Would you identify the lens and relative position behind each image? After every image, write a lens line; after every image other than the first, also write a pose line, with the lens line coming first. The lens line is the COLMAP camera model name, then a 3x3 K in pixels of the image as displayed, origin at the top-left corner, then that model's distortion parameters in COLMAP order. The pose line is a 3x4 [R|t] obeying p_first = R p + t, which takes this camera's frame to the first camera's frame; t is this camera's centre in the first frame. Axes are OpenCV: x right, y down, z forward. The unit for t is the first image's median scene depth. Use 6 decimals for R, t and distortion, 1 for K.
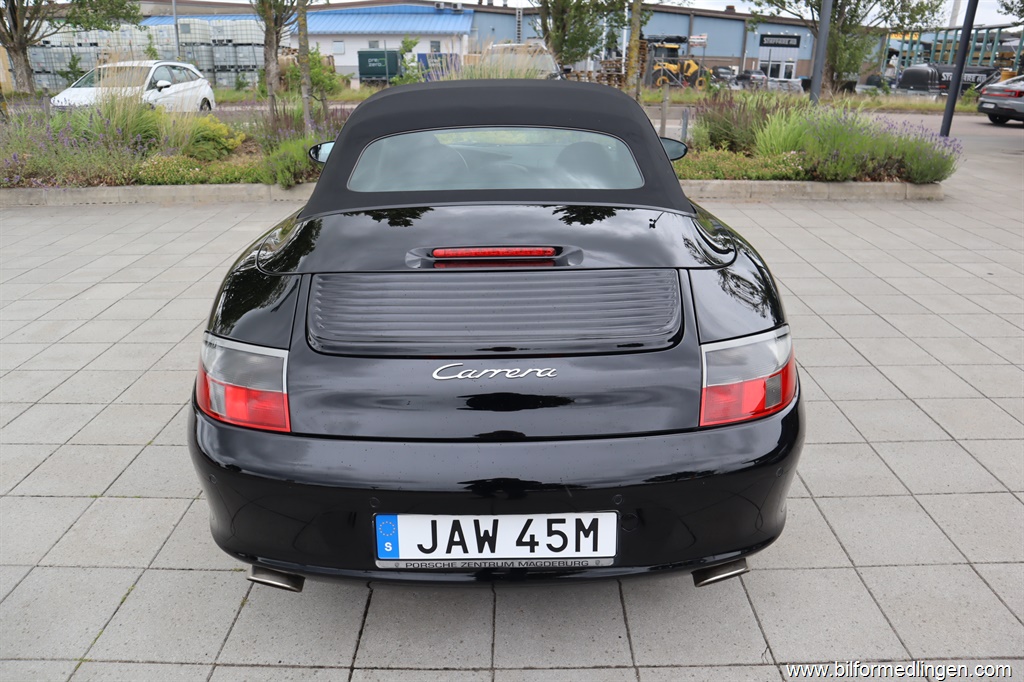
lens RADIAL K [[698.6, 0, 516.1], [0, 698.6, 339.9], [0, 0, 1]] dist [-0.115122, 0.063676]
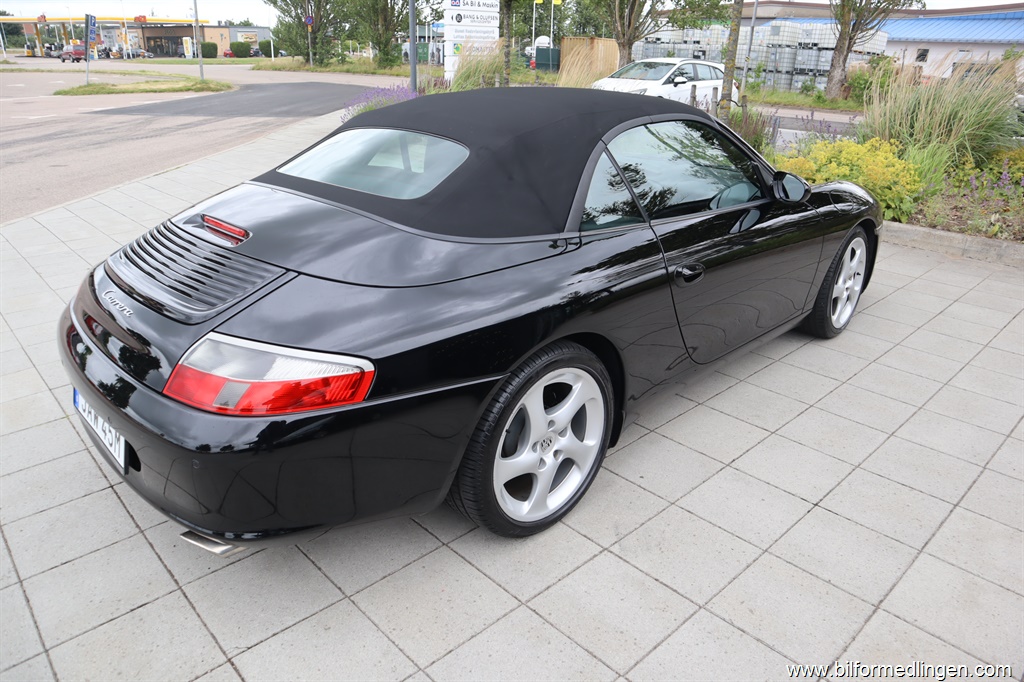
lens RADIAL K [[698.6, 0, 509.2], [0, 698.6, 343.2], [0, 0, 1]] dist [-0.115122, 0.063676]
pose [[0.680587, 0.290746, -0.672508, 0.073465], [-0.290165, 0.949800, 0.116977, -0.013326], [0.672759, 0.115525, 0.730787, 0.029108]]
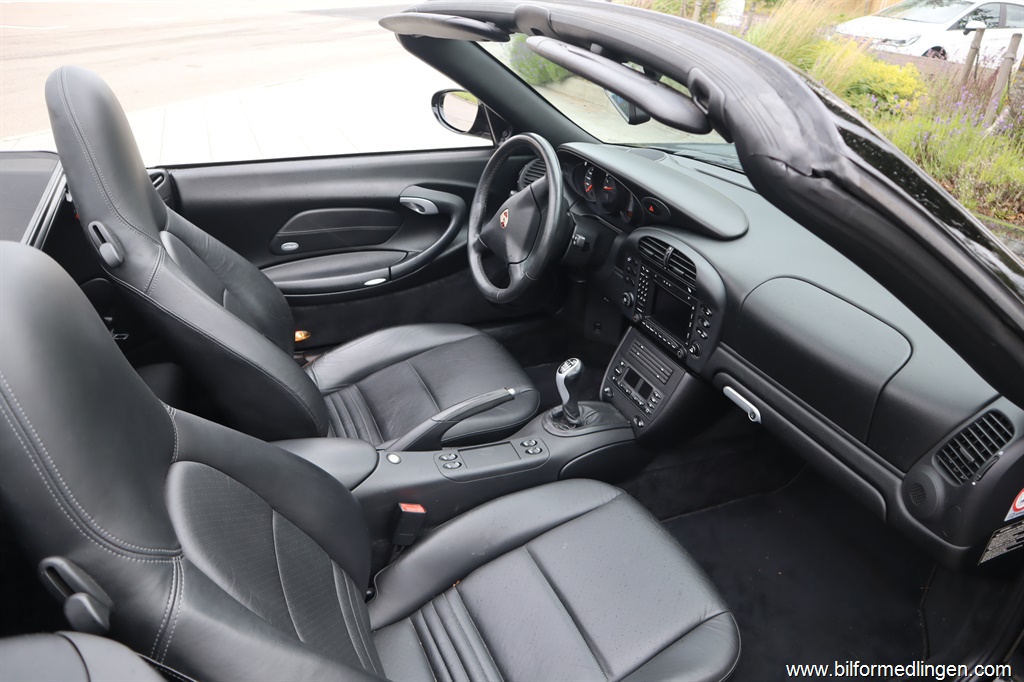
lens RADIAL K [[698.6, 0, 512.9], [0, 698.6, 338.8], [0, 0, 1]] dist [-0.115122, 0.063676]
pose [[0.385300, 0.458352, -0.800910, 0.033586], [-0.397638, 0.865675, 0.304122, -0.038233], [0.832723, 0.201294, 0.515803, 0.100786]]
